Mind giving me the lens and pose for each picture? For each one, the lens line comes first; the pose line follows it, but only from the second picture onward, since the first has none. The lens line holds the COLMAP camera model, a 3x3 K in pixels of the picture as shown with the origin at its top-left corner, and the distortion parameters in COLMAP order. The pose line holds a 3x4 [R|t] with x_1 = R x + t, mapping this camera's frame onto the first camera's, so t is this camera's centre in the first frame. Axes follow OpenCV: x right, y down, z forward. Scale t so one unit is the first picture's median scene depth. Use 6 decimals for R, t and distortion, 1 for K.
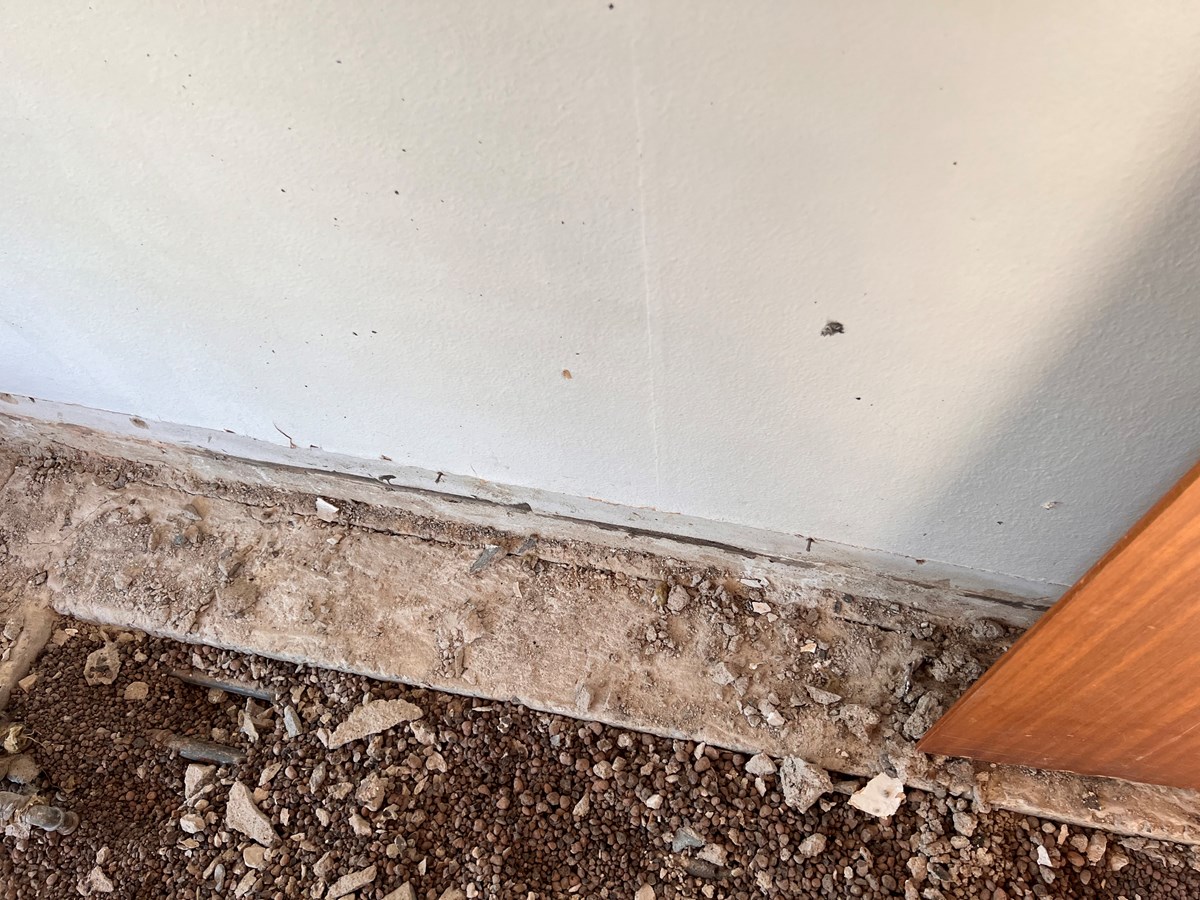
lens RADIAL K [[874.1, 0, 600.0], [0, 874.1, 450.0], [0, 0, 1]] dist [0.028571, -0.039919]
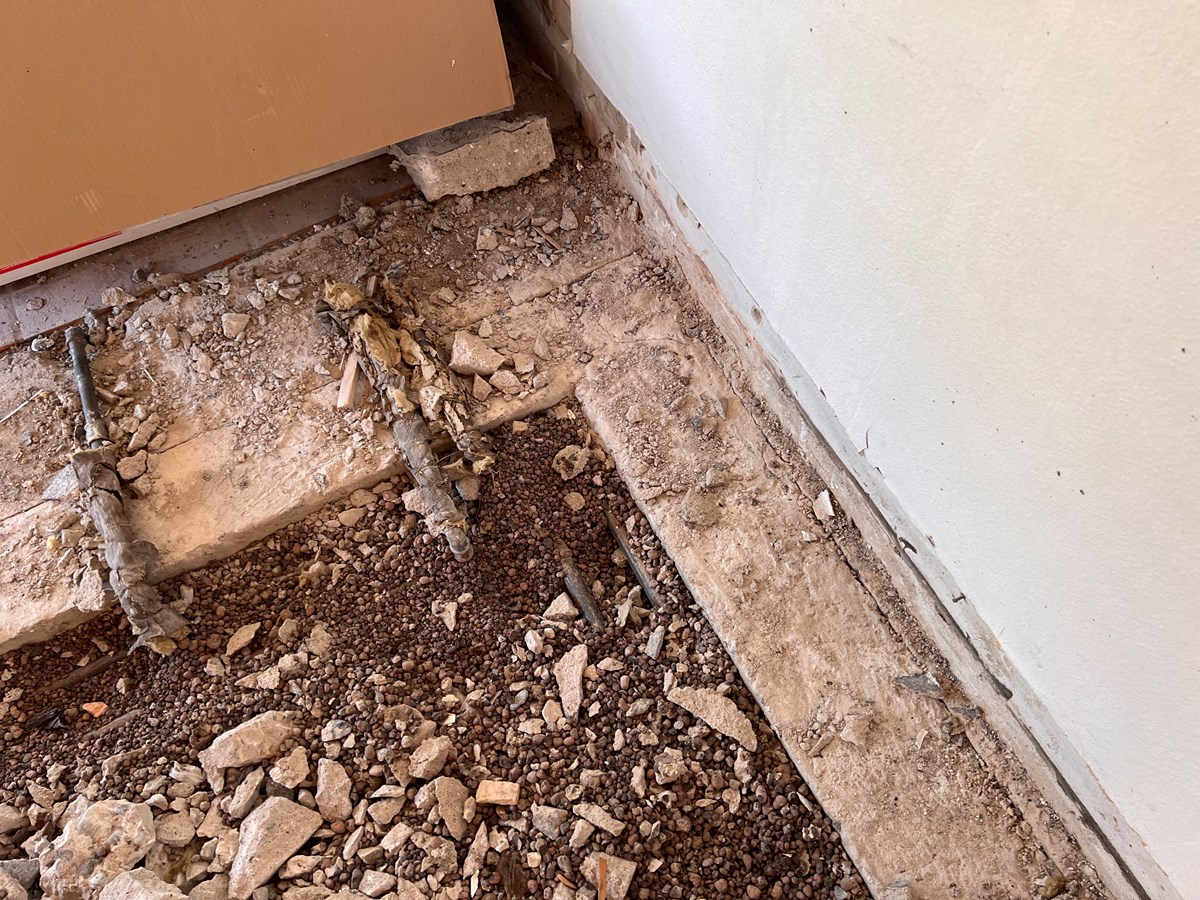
lens RADIAL K [[874.1, 0, 600.0], [0, 874.1, 450.0], [0, 0, 1]] dist [0.028571, -0.039919]
pose [[0.638043, 0.704983, -0.309677, -0.239570], [-0.665660, 0.707161, 0.238368, -0.042599], [0.387037, 0.054051, 0.920479, 0.042545]]
